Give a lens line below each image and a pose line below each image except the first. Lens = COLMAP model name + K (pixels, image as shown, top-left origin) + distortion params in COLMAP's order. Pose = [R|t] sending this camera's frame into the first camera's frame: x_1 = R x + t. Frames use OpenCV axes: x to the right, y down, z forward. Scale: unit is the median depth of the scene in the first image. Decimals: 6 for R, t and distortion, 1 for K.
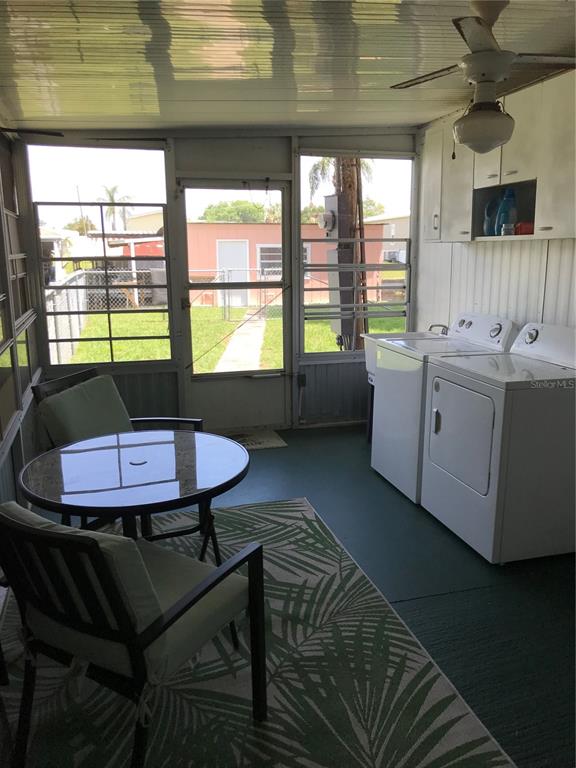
lens RADIAL K [[633.6, 0, 288.0], [0, 633.6, 384.0], [0, 0, 1]] dist [0.017443, -0.004872]
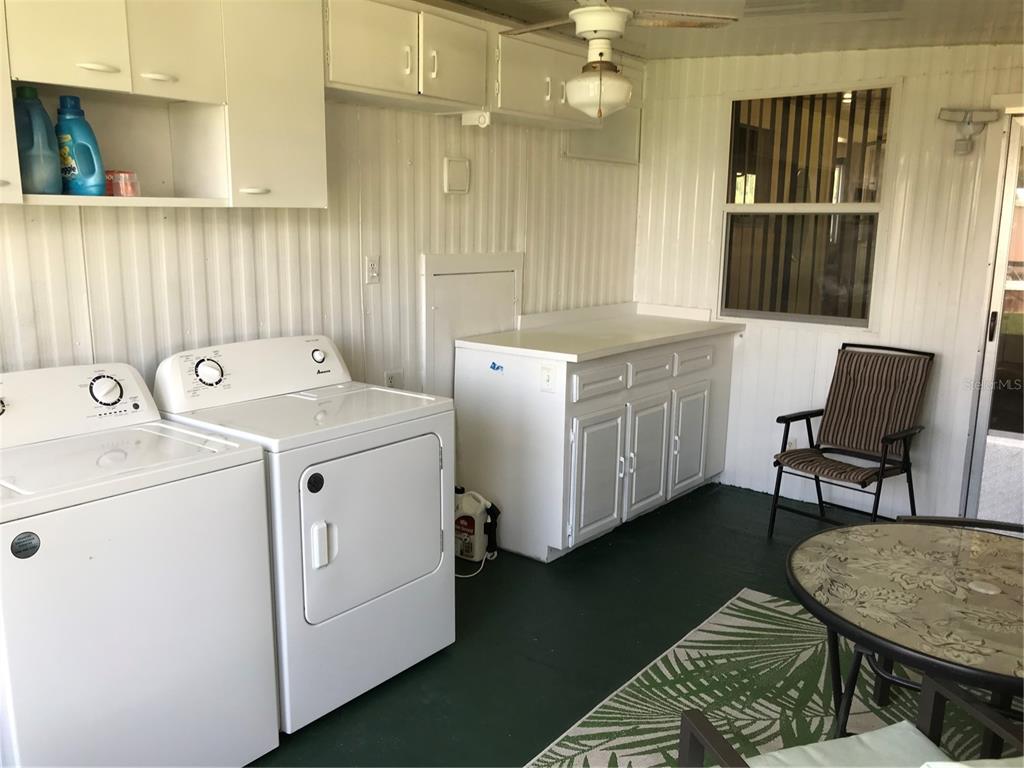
lens RADIAL K [[844.8, 0, 512.0], [0, 844.8, 384.0], [0, 0, 1]] dist [0.017443, -0.004872]
pose [[-0.591077, -0.153600, 0.791856, -0.559225], [0.164564, 0.938090, 0.304803, -0.356914], [-0.789650, 0.310473, -0.529206, 1.663666]]
